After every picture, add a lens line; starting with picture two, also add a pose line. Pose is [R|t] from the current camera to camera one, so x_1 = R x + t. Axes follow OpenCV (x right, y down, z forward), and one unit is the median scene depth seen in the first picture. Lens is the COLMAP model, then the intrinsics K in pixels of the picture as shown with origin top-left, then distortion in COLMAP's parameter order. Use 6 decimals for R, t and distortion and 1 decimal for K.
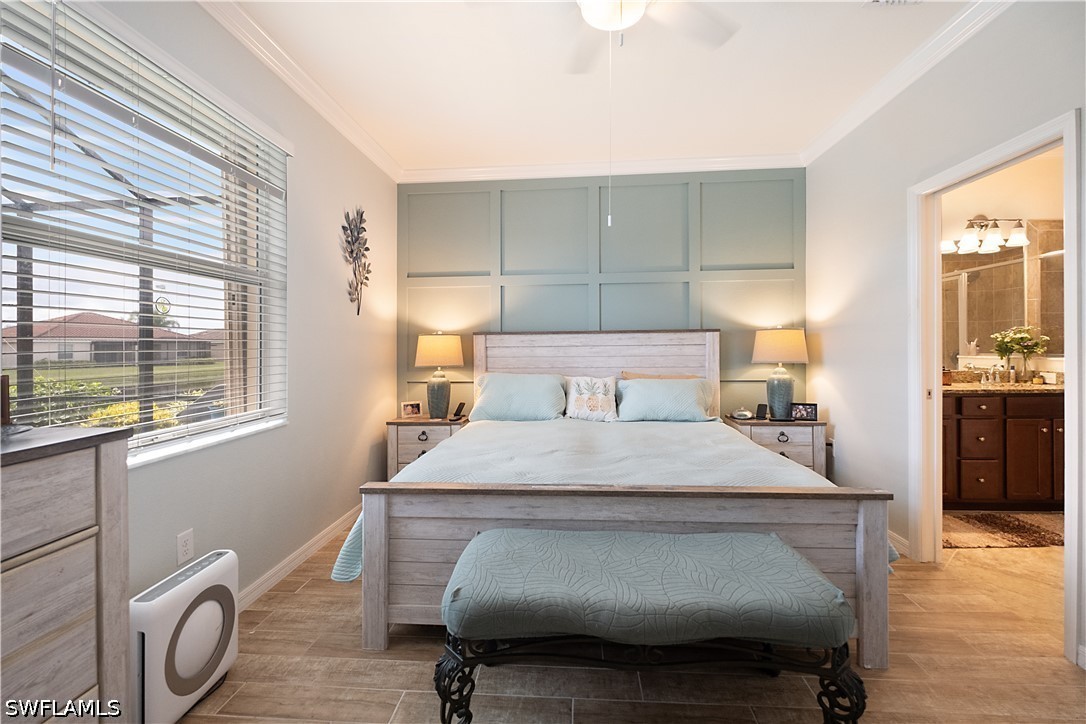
lens RADIAL K [[474.4, 0, 539.6], [0, 474.4, 348.0], [0, 0, 1]] dist [0.002752, -0.005116]
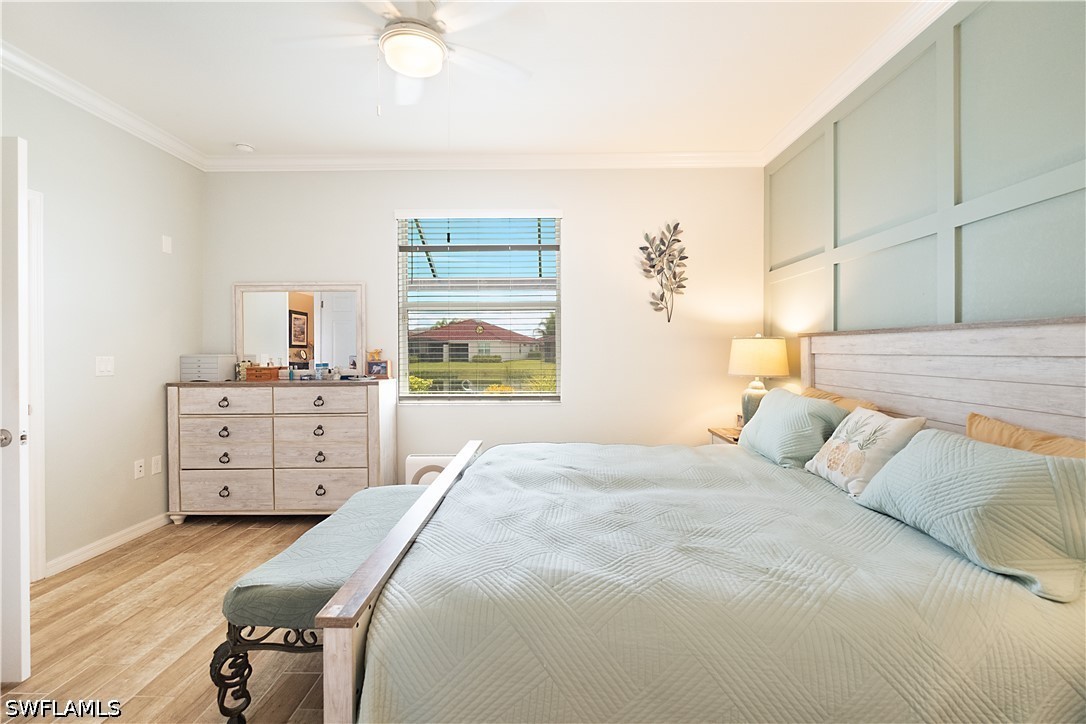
lens RADIAL K [[474.4, 0, 534.3], [0, 474.4, 352.9], [0, 0, 1]] dist [0.002752, -0.005116]
pose [[0.048540, 0.018665, -0.998647, 0.654741], [-0.002127, 0.999825, 0.018583, -0.017044], [0.998819, 0.001222, 0.048571, 0.606999]]
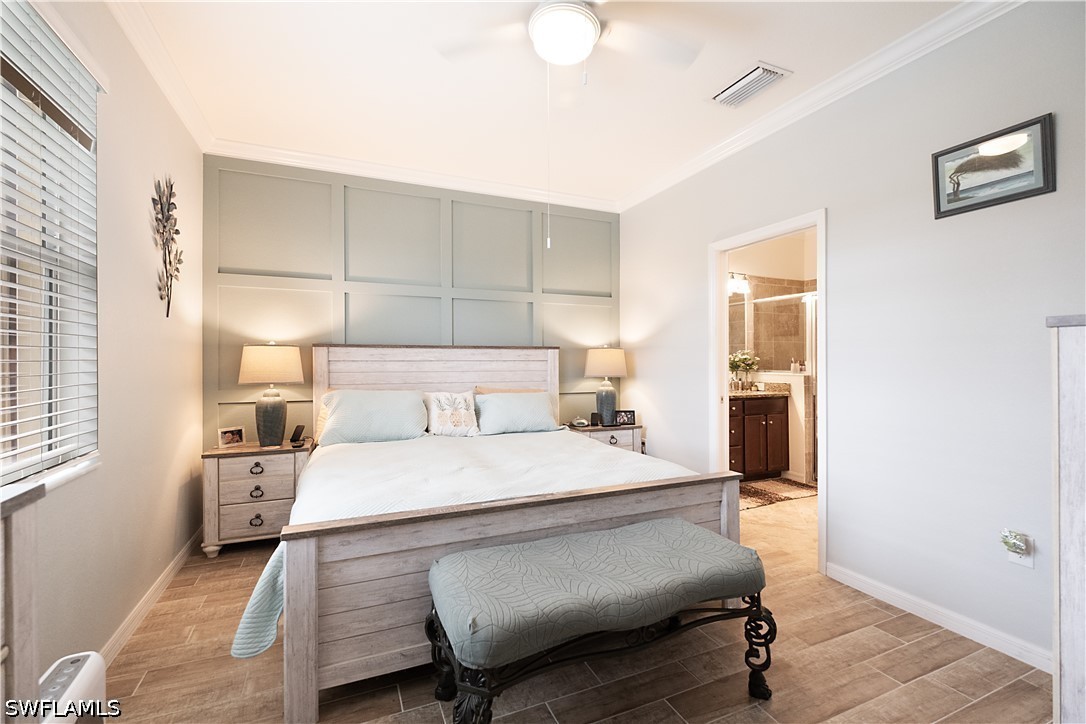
lens RADIAL K [[474.4, 0, 535.9], [0, 474.4, 363.1], [0, 0, 1]] dist [0.002752, -0.005116]
pose [[0.883748, 0.008541, 0.467884, -0.203219], [-0.008554, 0.999961, -0.002097, 0.000730], [-0.467884, -0.002149, 0.883787, 0.045504]]
